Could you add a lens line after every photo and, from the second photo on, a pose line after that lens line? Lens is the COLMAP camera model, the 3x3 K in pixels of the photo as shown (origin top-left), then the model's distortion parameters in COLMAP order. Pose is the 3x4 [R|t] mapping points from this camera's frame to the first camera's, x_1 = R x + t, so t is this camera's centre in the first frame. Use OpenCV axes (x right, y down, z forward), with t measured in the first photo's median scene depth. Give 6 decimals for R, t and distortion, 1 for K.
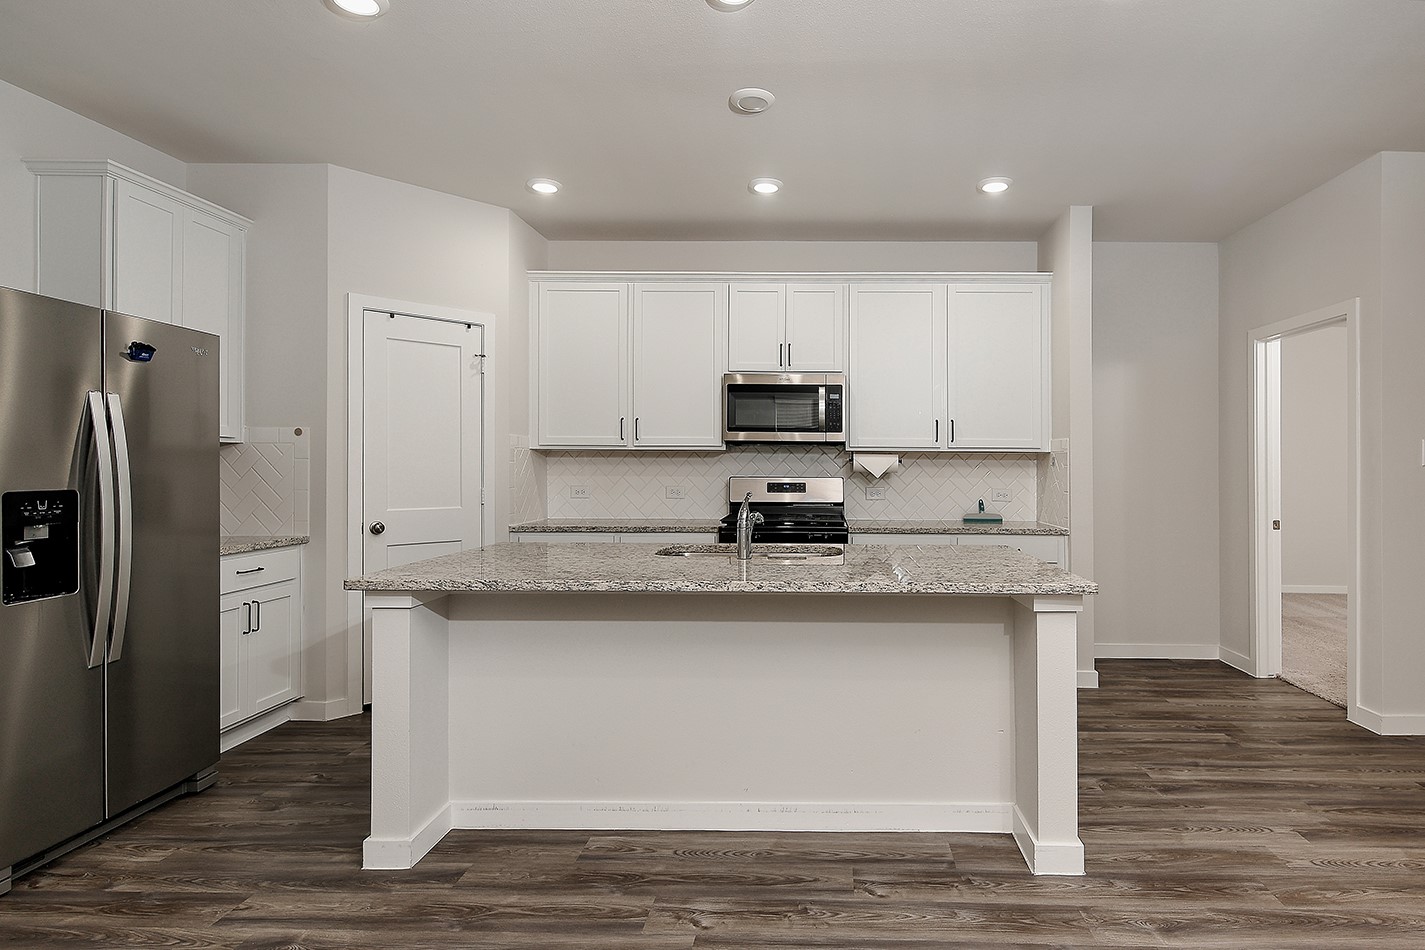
lens RADIAL K [[744.1, 0, 712.5], [0, 744.1, 475.0], [0, 0, 1]] dist [0.032343, 0.000127]
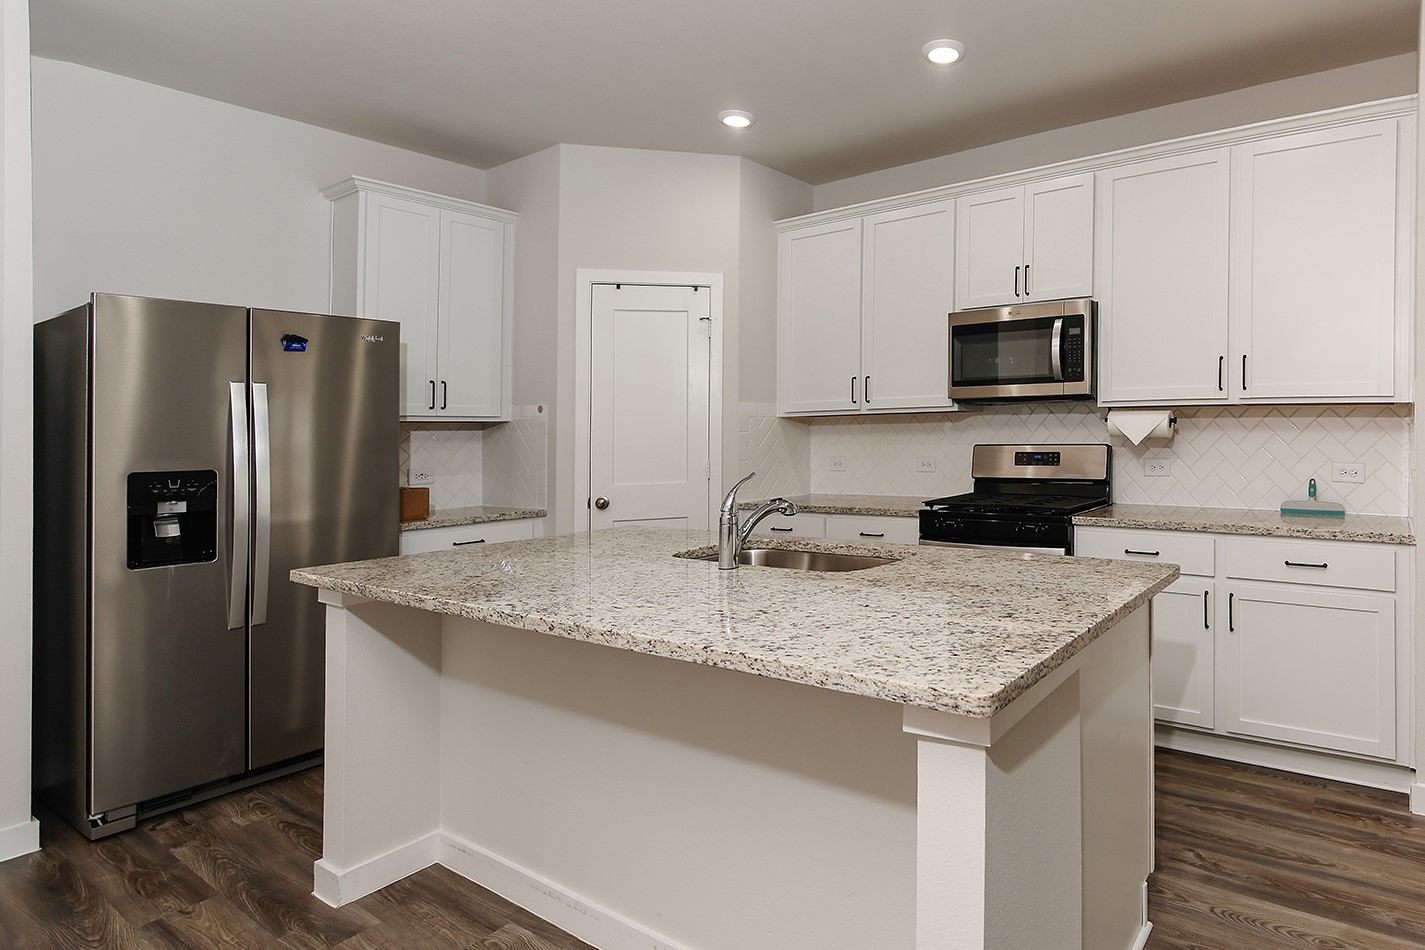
lens RADIAL K [[781.7, 0, 714.7], [0, 781.7, 439.6], [0, 0, 1]] dist [0.003447, 0.001466]
pose [[0.896236, -0.017209, -0.443244, 0.181863], [0.015881, 0.999851, -0.006708, -0.002571], [0.443293, -0.001027, 0.896376, 0.176535]]
